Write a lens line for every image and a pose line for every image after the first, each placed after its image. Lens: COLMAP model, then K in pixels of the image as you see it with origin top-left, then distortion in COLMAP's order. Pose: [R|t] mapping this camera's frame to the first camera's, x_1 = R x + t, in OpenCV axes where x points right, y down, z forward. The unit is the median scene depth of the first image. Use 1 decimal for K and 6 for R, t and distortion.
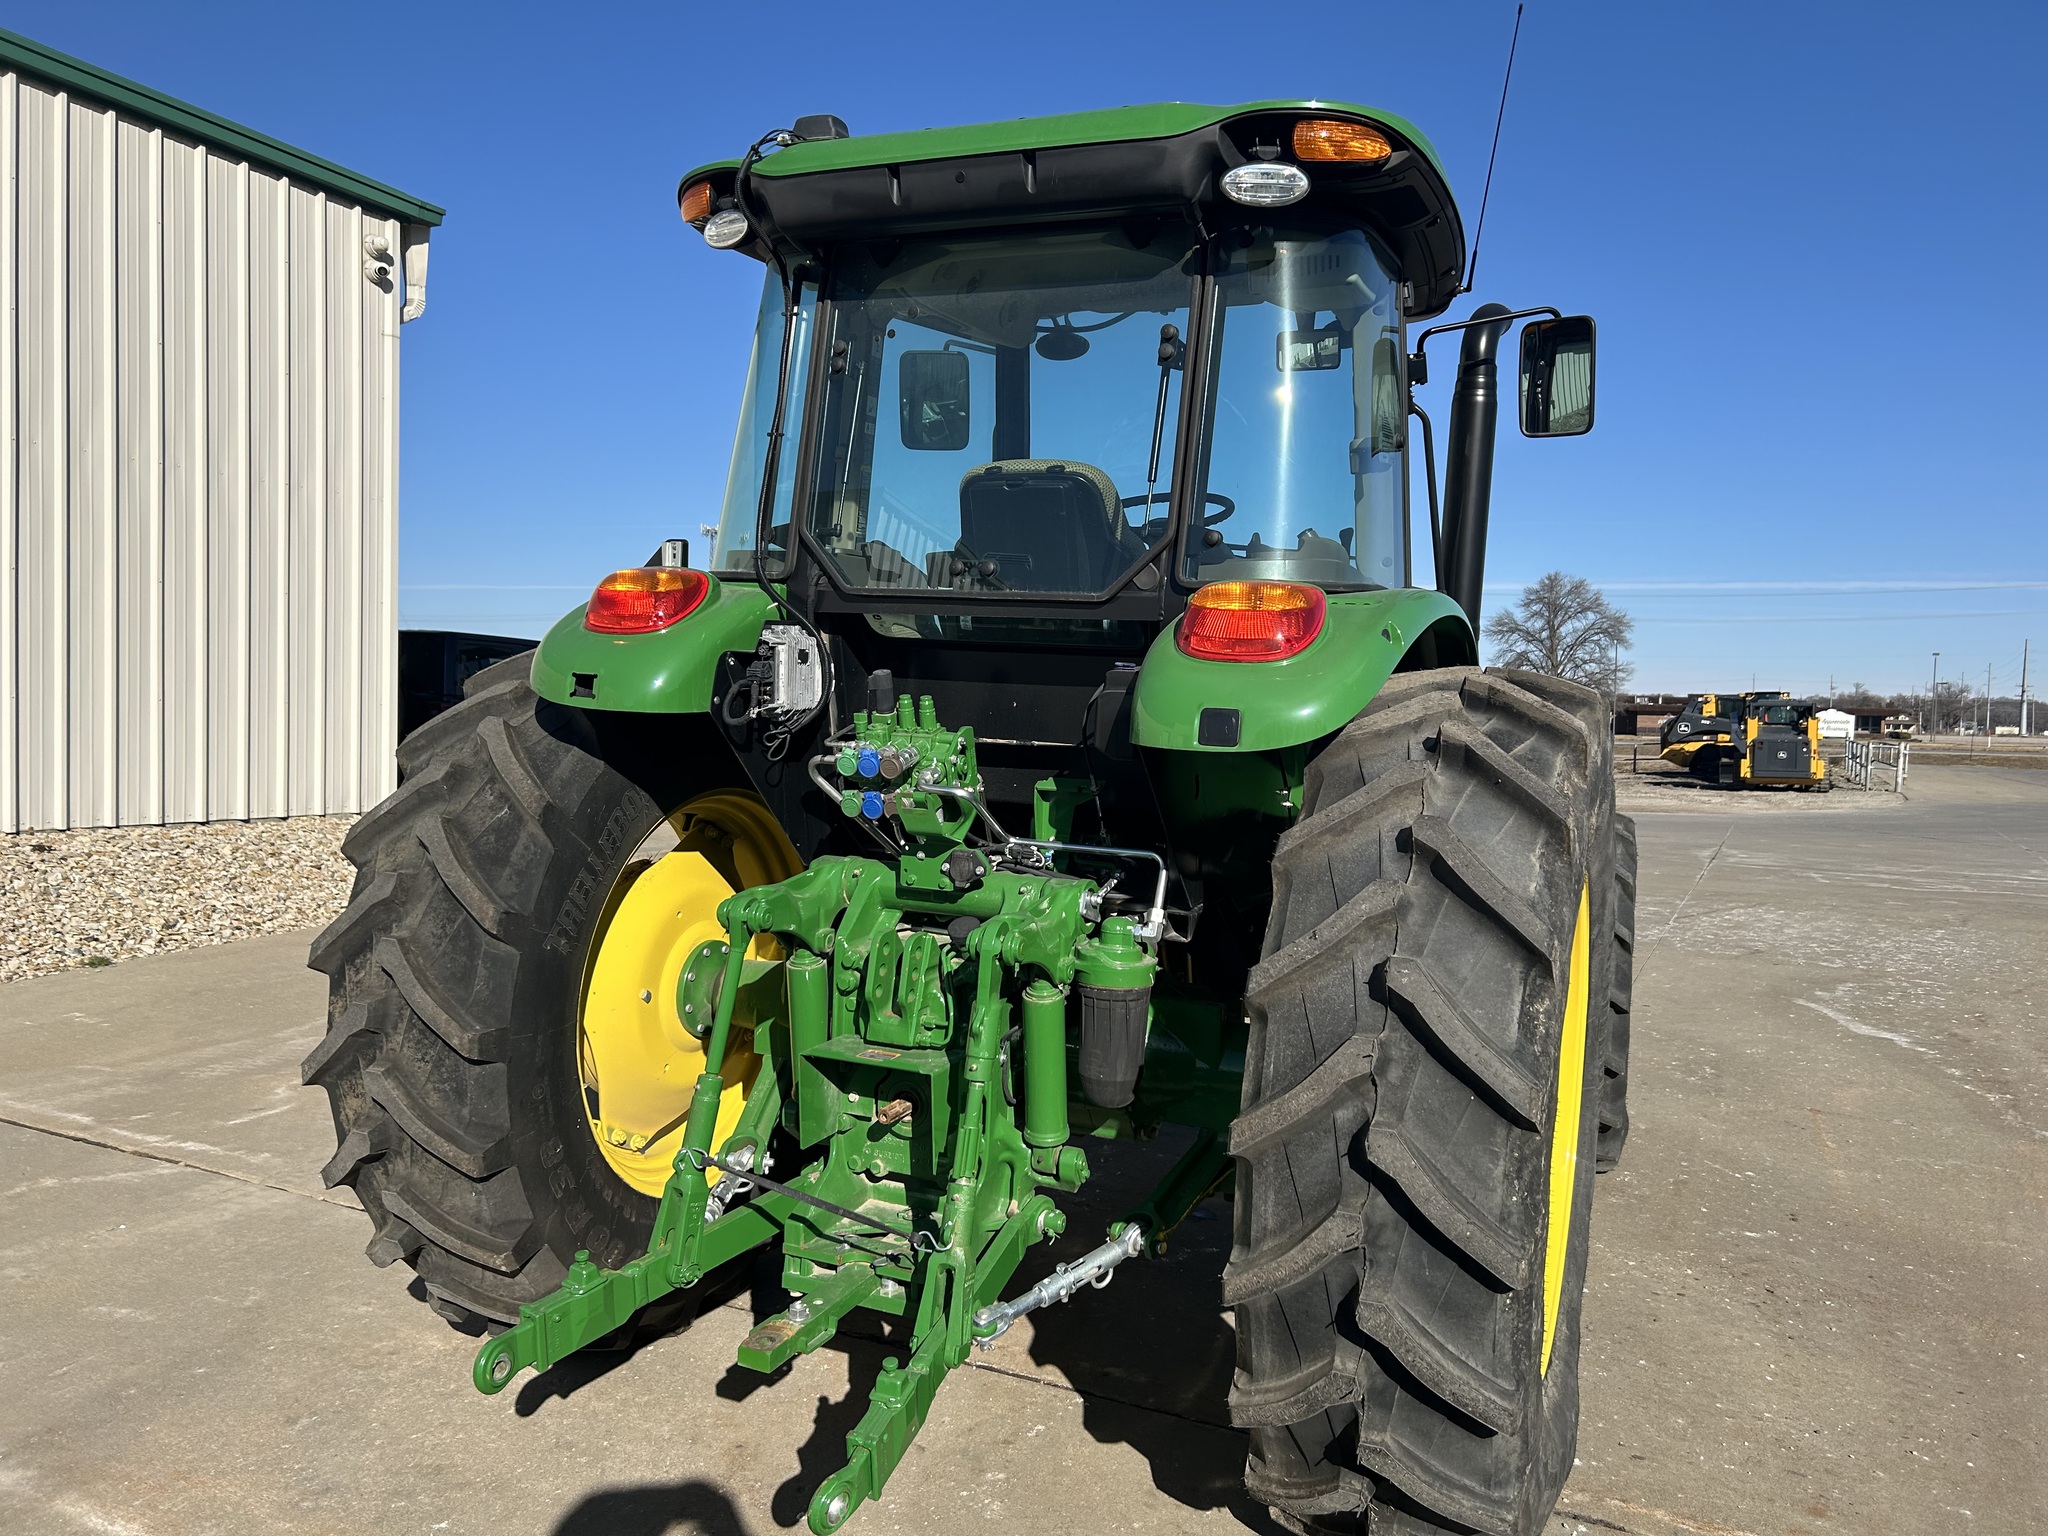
lens RADIAL K [[1542.6, 0, 1015.3], [0, 1542.6, 762.0], [0, 0, 1]] dist [0.087042, -0.155870]
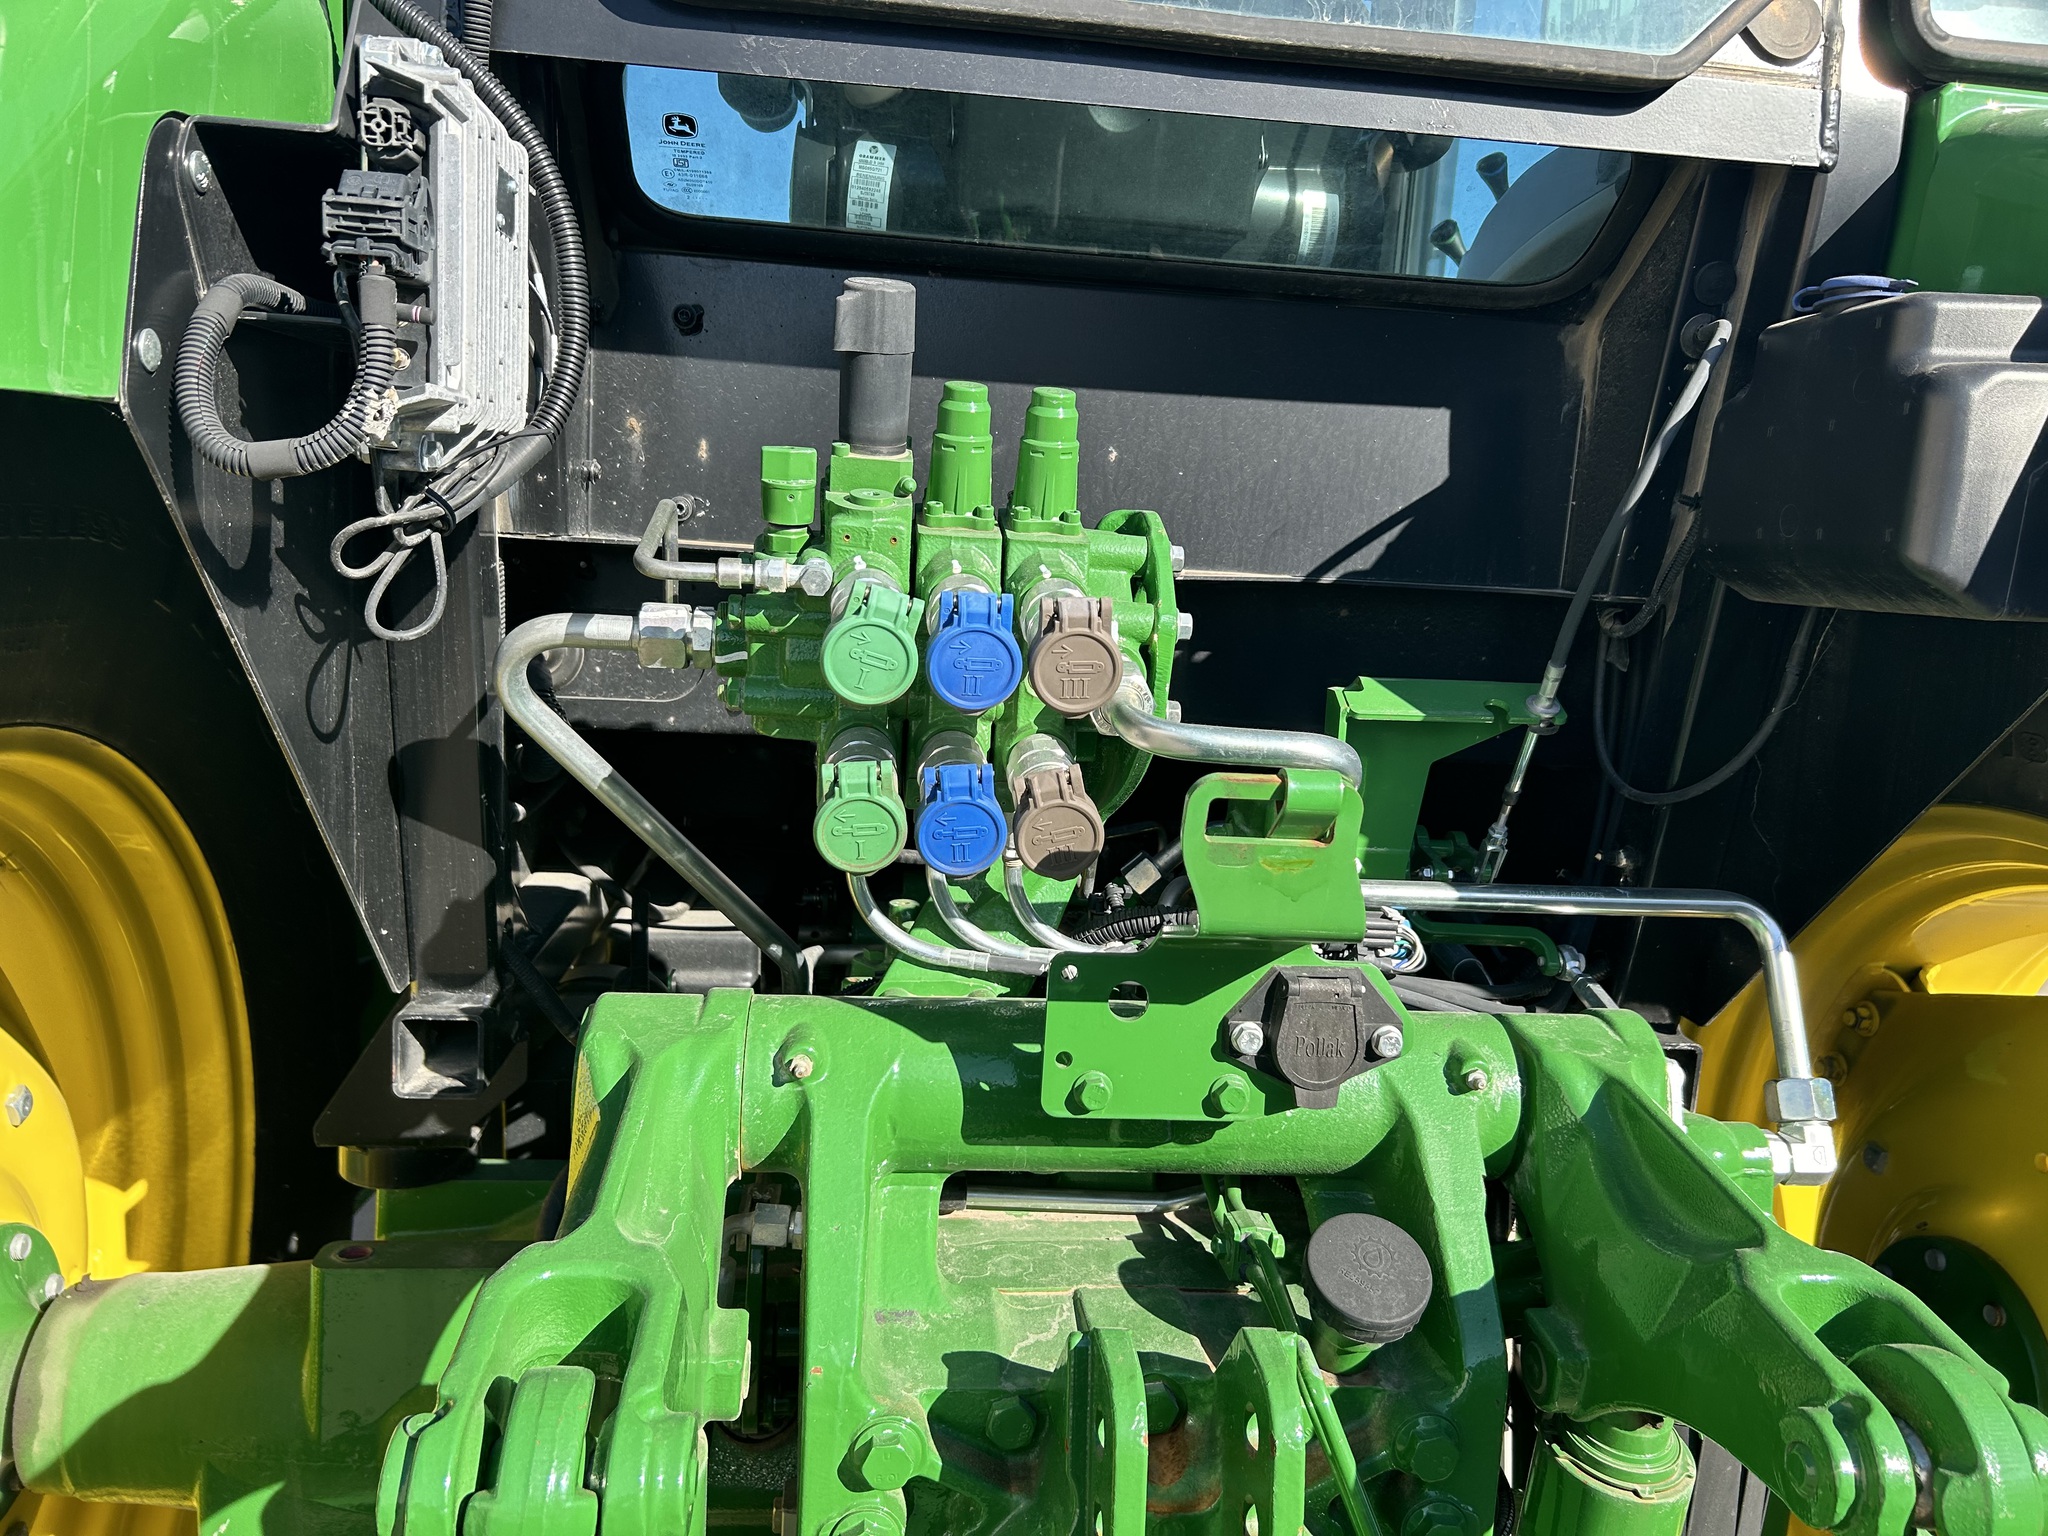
lens RADIAL K [[1542.6, 0, 1015.3], [0, 1542.6, 762.0], [0, 0, 1]] dist [0.087042, -0.155870]
pose [[0.854036, -0.060701, 0.516661, -0.202515], [0.007991, 0.994583, 0.103642, -0.006435], [-0.520153, -0.084386, 0.849894, 0.757986]]
